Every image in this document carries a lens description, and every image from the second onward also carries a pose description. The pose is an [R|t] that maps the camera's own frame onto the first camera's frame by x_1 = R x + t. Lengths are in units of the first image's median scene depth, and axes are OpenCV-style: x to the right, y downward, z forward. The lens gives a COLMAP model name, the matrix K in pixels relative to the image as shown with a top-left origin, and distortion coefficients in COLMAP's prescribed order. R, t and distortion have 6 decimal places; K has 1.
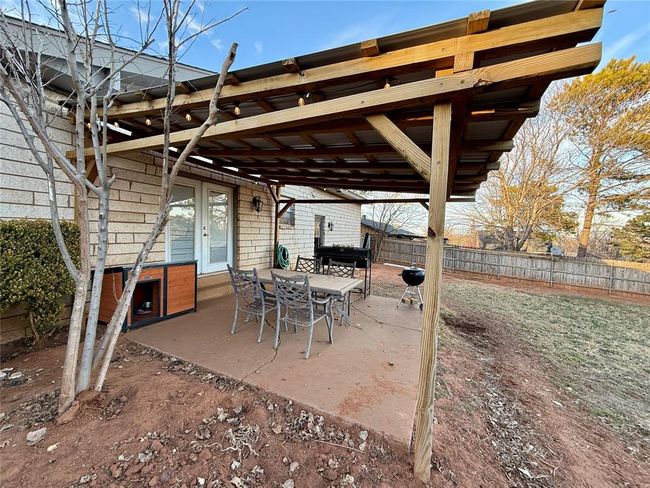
lens RADIAL K [[259.0, 0, 325.2], [0, 259.0, 244.8], [0, 0, 1]] dist [0.000778, 0.000038]
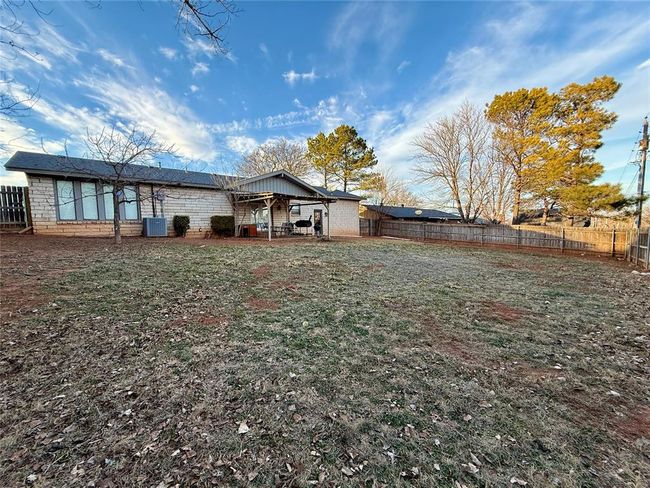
lens RADIAL K [[259.0, 0, 325.4], [0, 259.0, 243.4], [0, 0, 1]] dist [0.000778, 0.000038]
pose [[0.931305, -0.024073, -0.363443, 1.353991], [0.031484, 0.999399, 0.014480, 0.232482], [0.362877, -0.024928, 0.931504, -1.646164]]
